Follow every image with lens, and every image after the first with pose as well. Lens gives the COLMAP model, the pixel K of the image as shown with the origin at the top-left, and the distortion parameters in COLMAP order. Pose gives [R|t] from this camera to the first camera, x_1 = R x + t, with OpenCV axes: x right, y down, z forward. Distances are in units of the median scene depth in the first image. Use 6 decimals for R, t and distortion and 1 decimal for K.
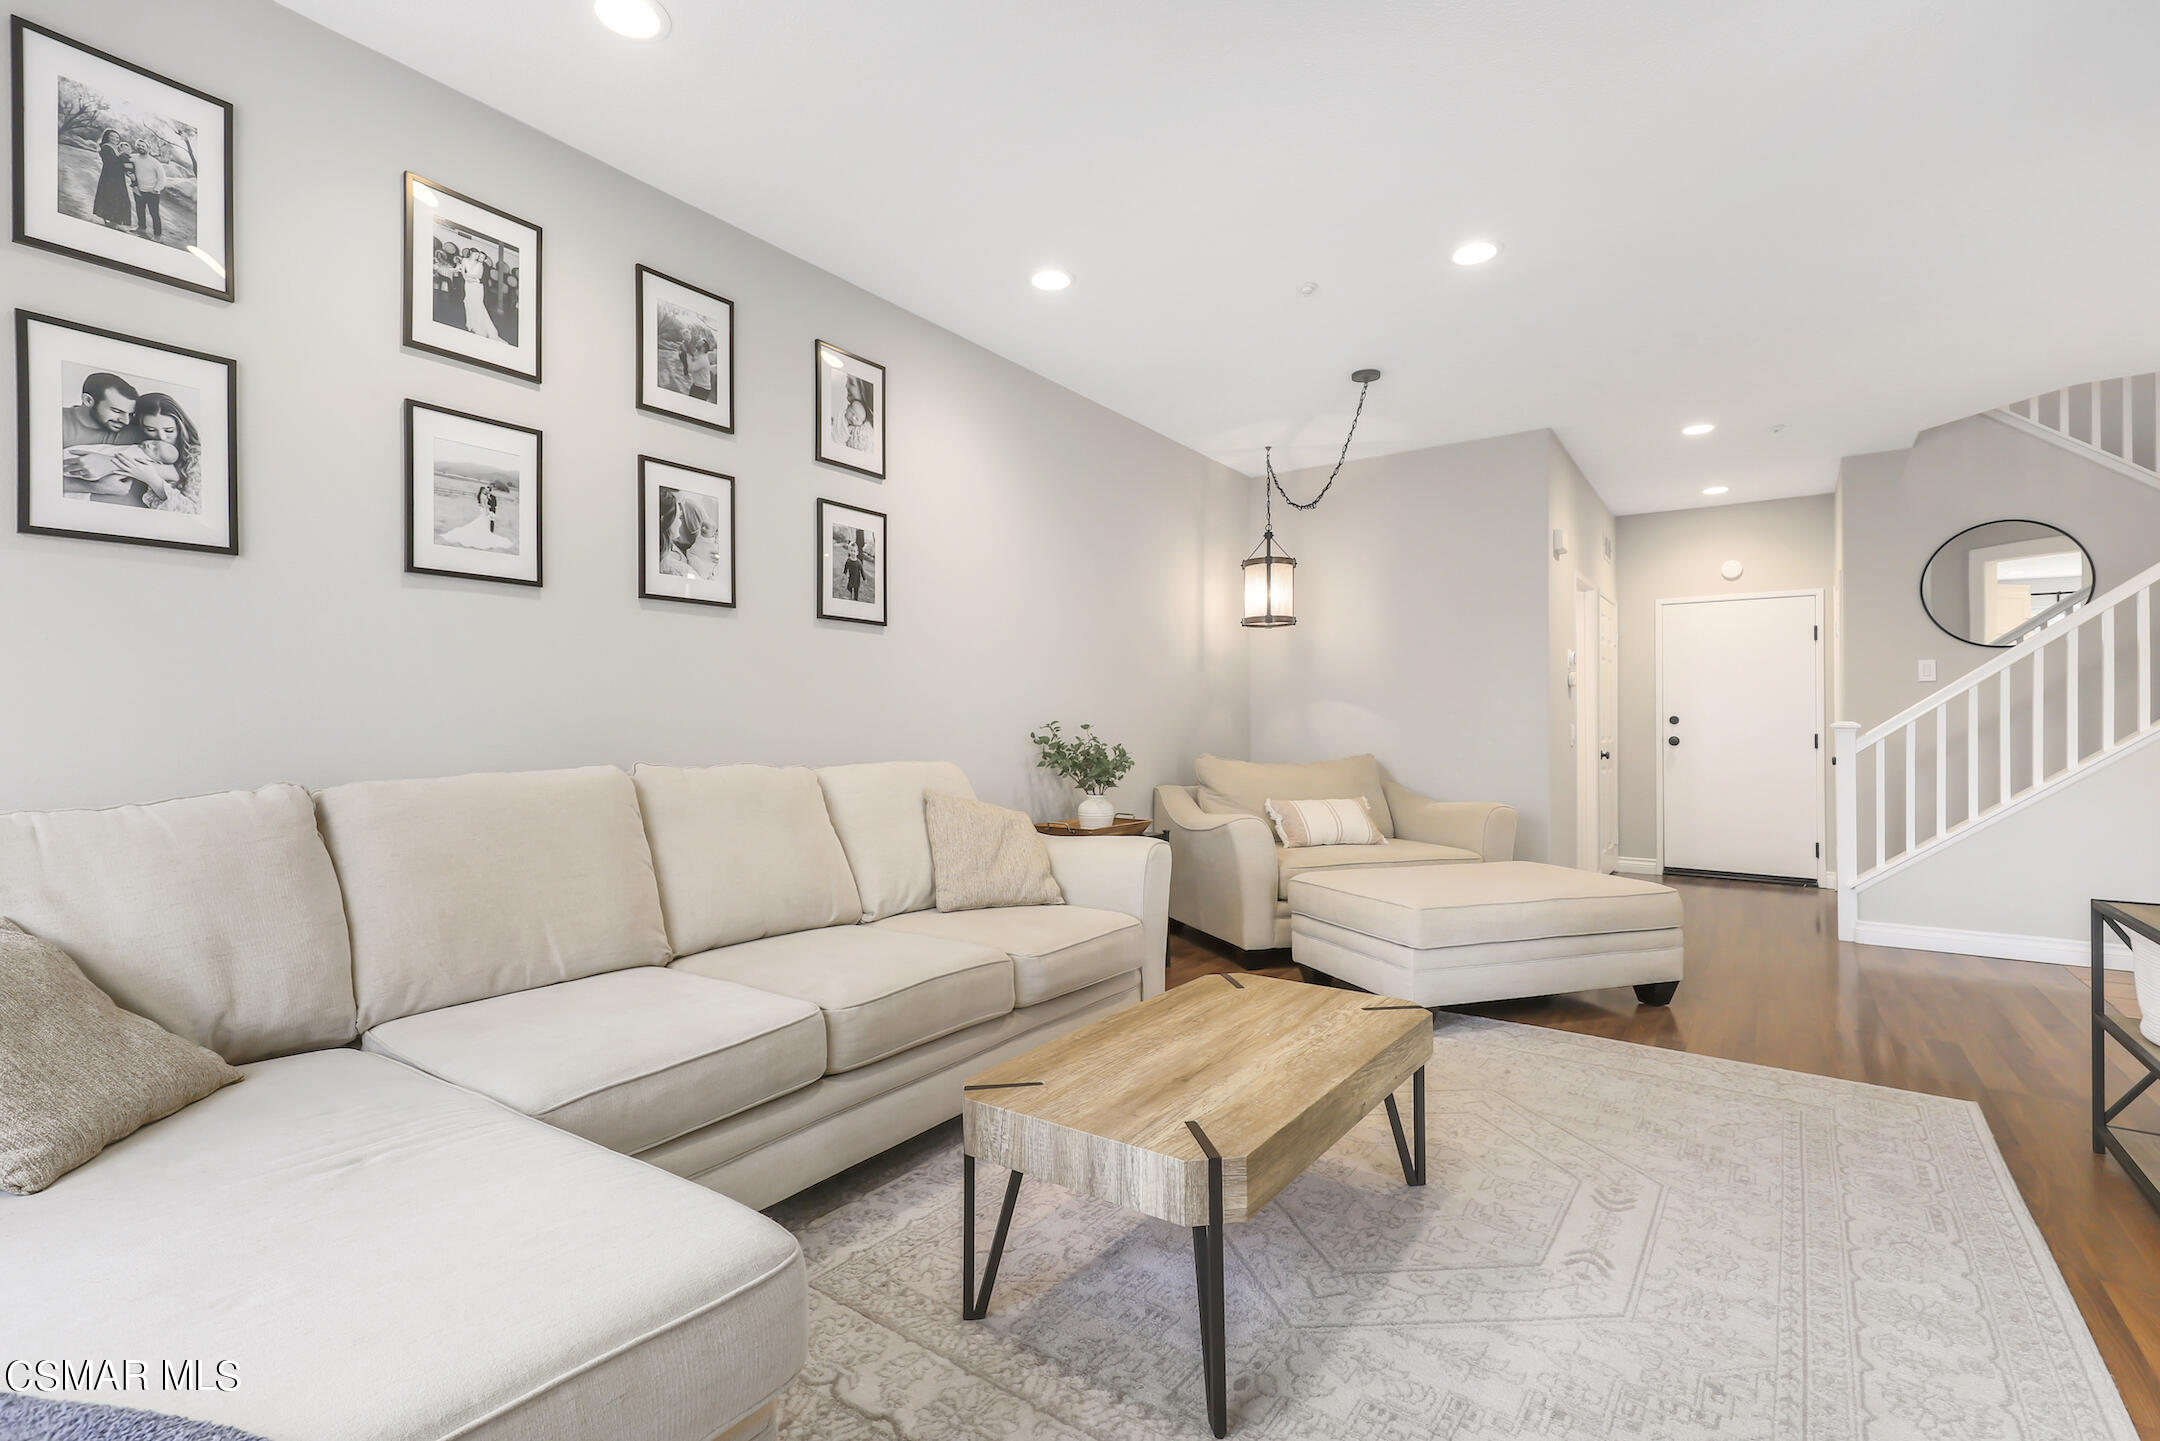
lens RADIAL K [[987.9, 0, 1078.3], [0, 987.9, 724.1], [0, 0, 1]] dist [0.013570, -0.000685]
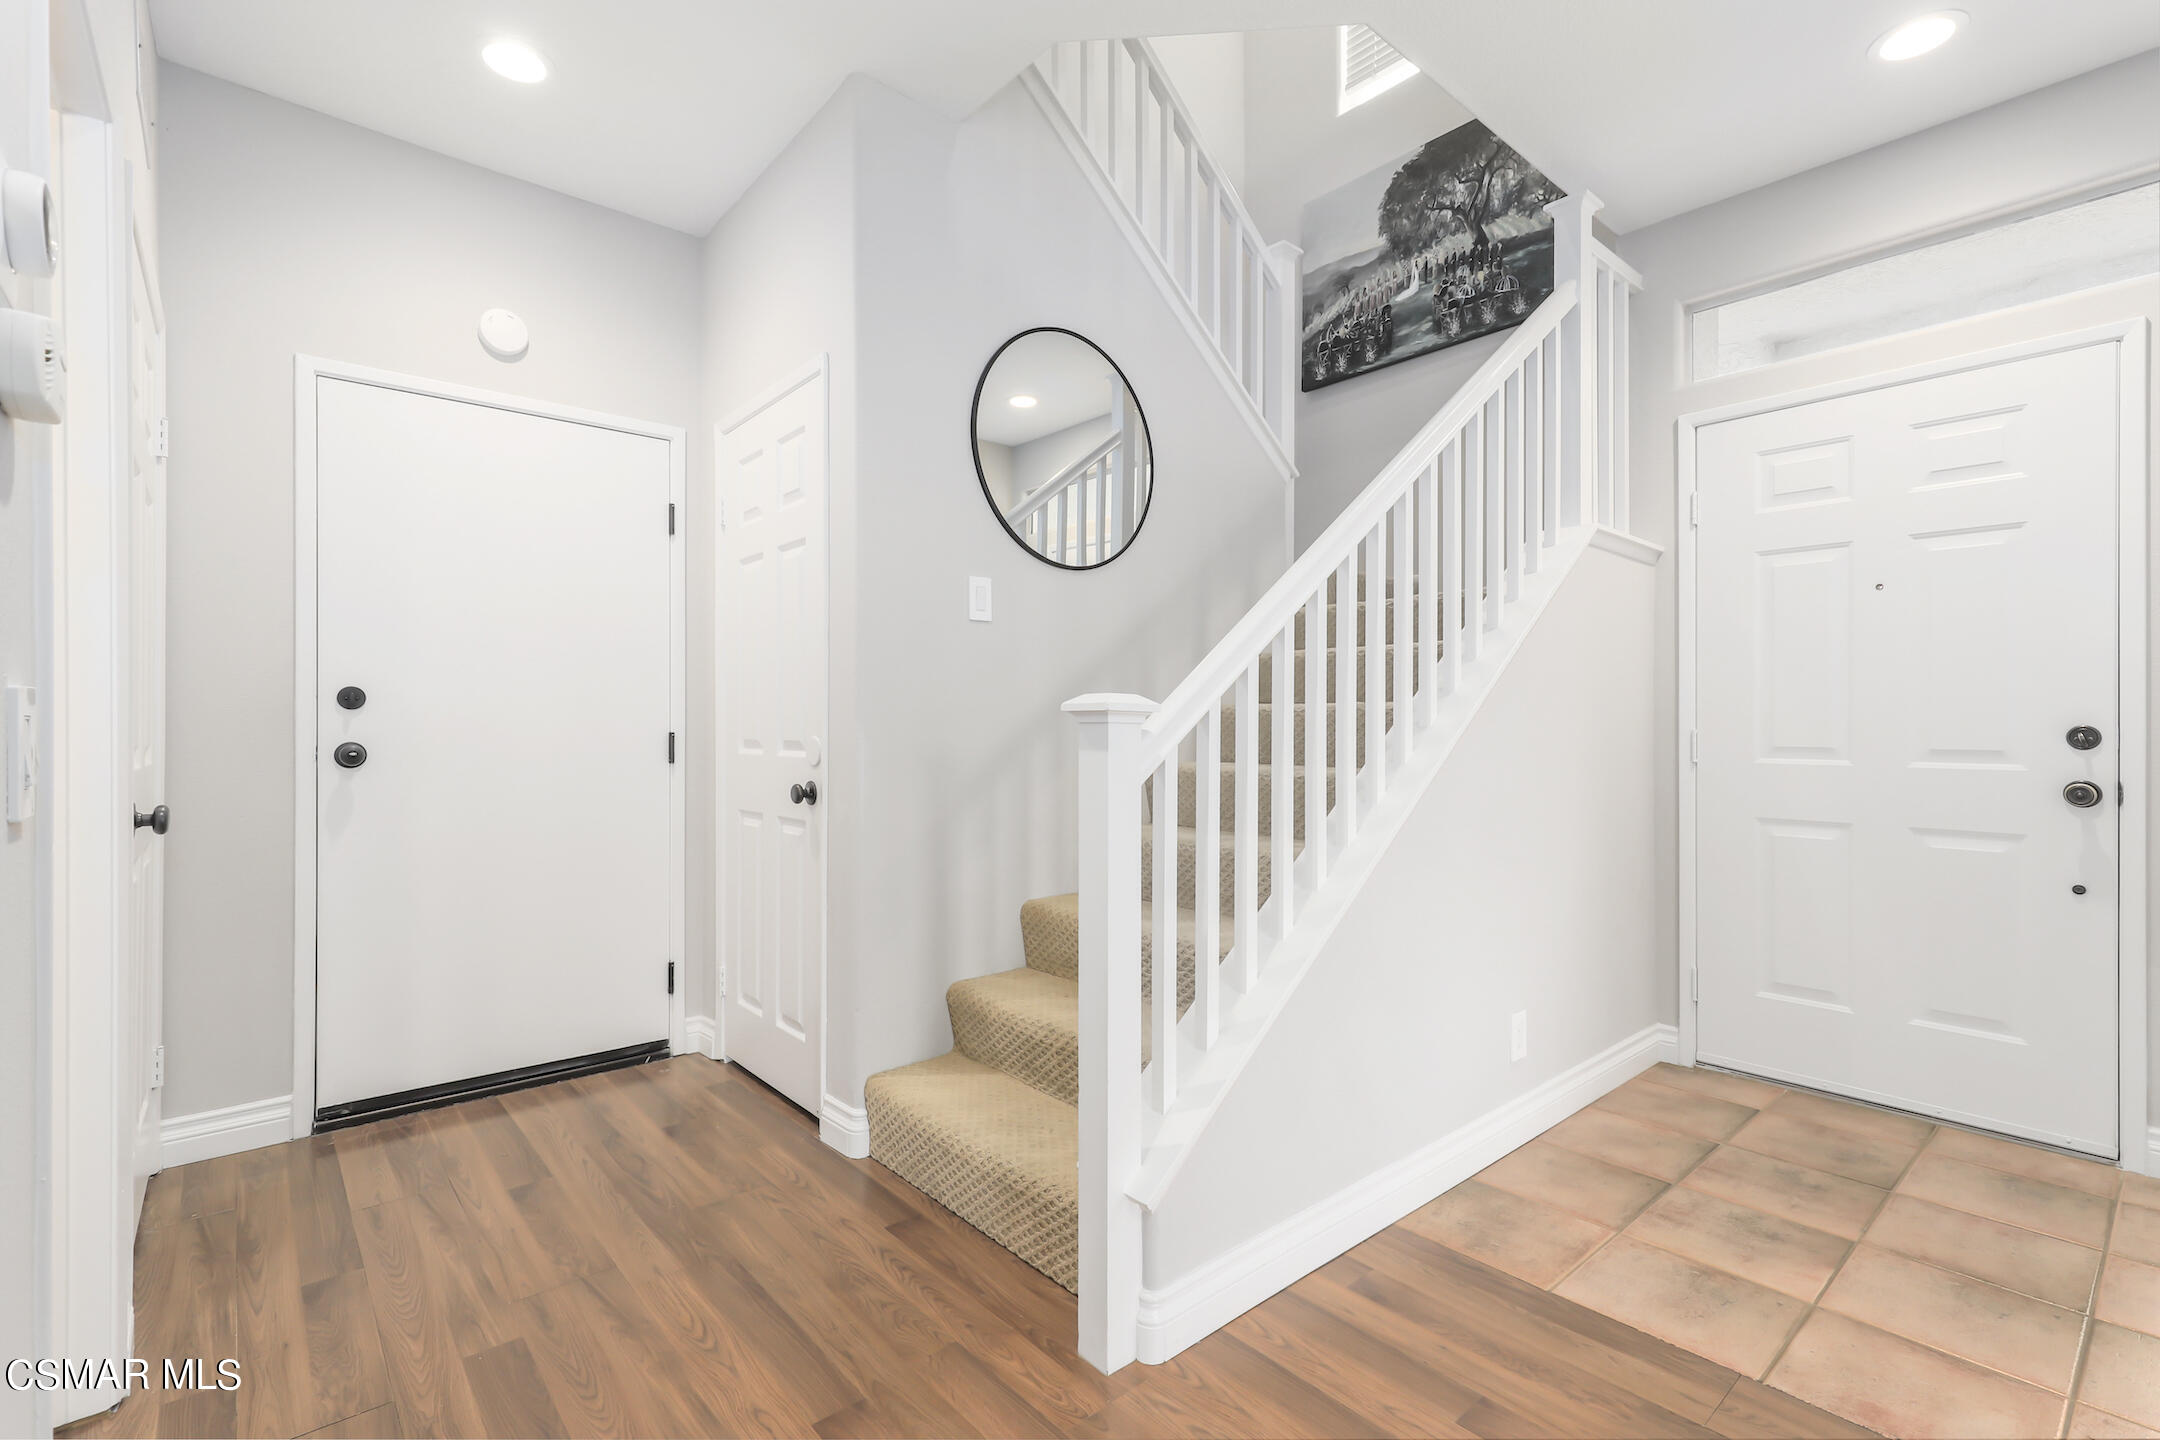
lens RADIAL K [[987.9, 0, 1078.2], [0, 987.9, 716.5], [0, 0, 1]] dist [0.013570, -0.000685]
pose [[0.246972, 0.007636, 0.968993, 0.319857], [-0.002368, 0.999971, -0.007277, 0.004913], [-0.969020, -0.000497, 0.246983, 0.668167]]
